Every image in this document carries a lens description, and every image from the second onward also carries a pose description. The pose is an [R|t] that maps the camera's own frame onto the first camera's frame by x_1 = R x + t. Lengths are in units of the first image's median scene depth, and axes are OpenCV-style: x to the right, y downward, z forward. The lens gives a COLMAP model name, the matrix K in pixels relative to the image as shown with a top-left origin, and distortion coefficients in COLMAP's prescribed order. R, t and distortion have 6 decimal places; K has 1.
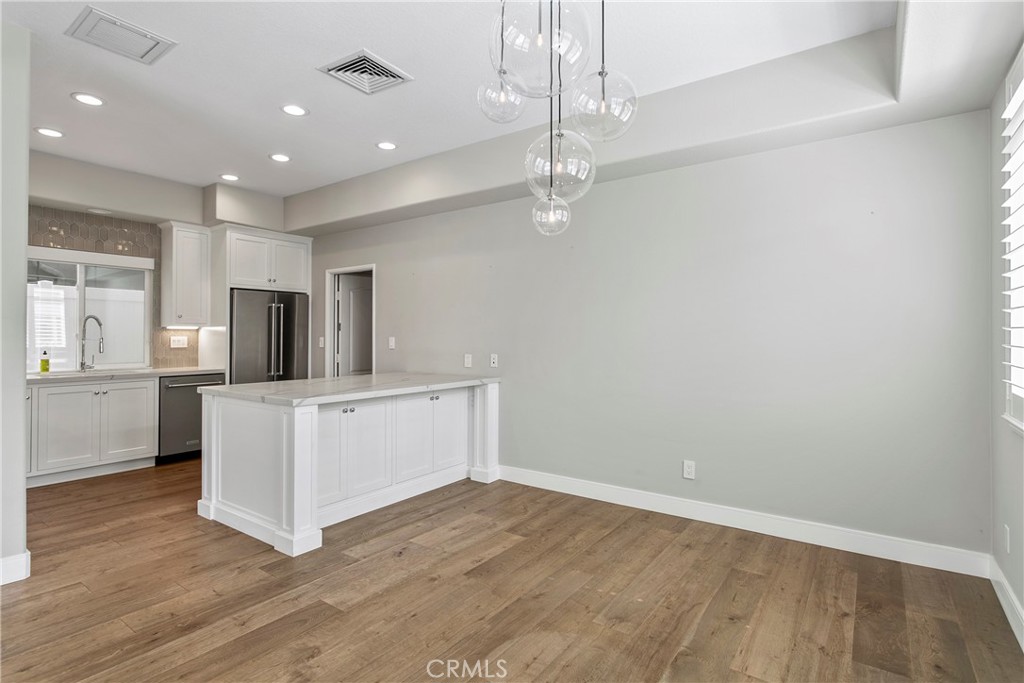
lens RADIAL K [[509.9, 0, 493.9], [0, 509.9, 330.4], [0, 0, 1]] dist [-0.000417, 0.001000]
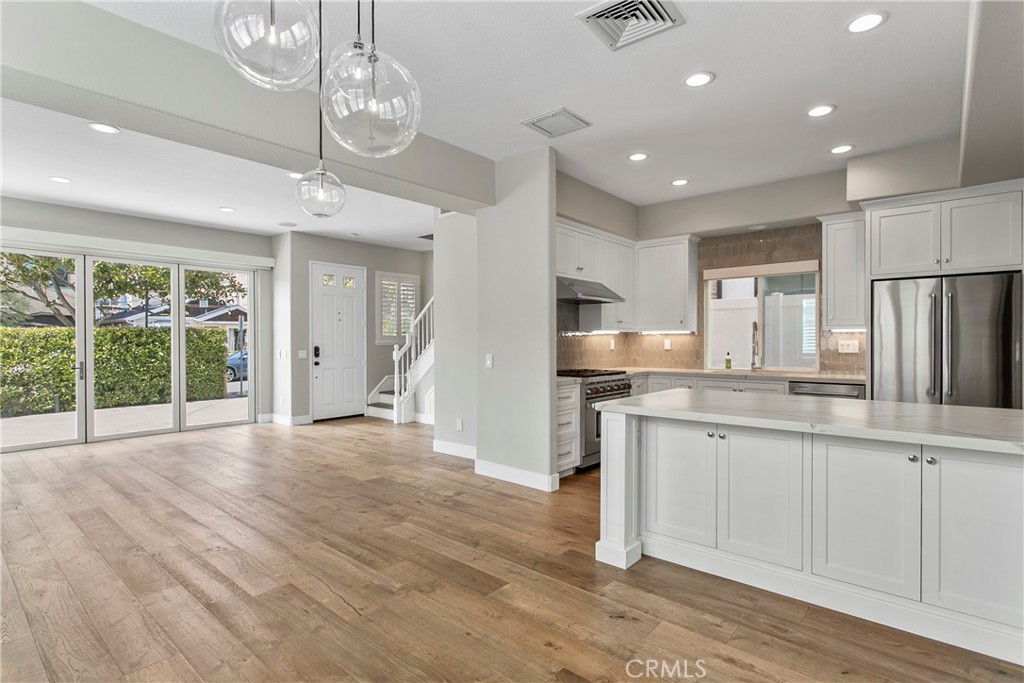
lens RADIAL K [[509.9, 0, 511.9], [0, 509.9, 344.7], [0, 0, 1]] dist [-0.000417, 0.001000]
pose [[-0.065842, 0.008456, -0.997794, 0.570533], [0.010379, 0.999916, 0.007789, 0.010861], [0.997776, -0.009843, -0.065924, 0.839842]]
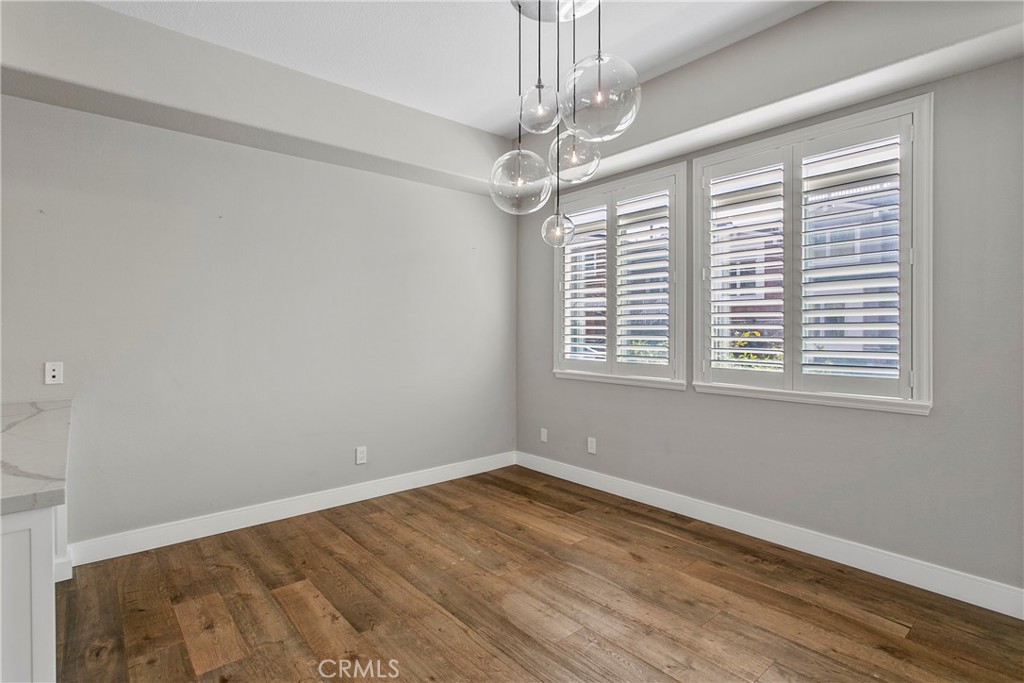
lens RADIAL K [[509.9, 0, 511.2], [0, 509.9, 333.2], [0, 0, 1]] dist [-0.000417, 0.001000]
pose [[0.220386, -0.006528, 0.975391, -0.668619], [-0.009852, 0.999912, 0.008918, 0.004278], [-0.975363, -0.011575, 0.220302, 0.518597]]
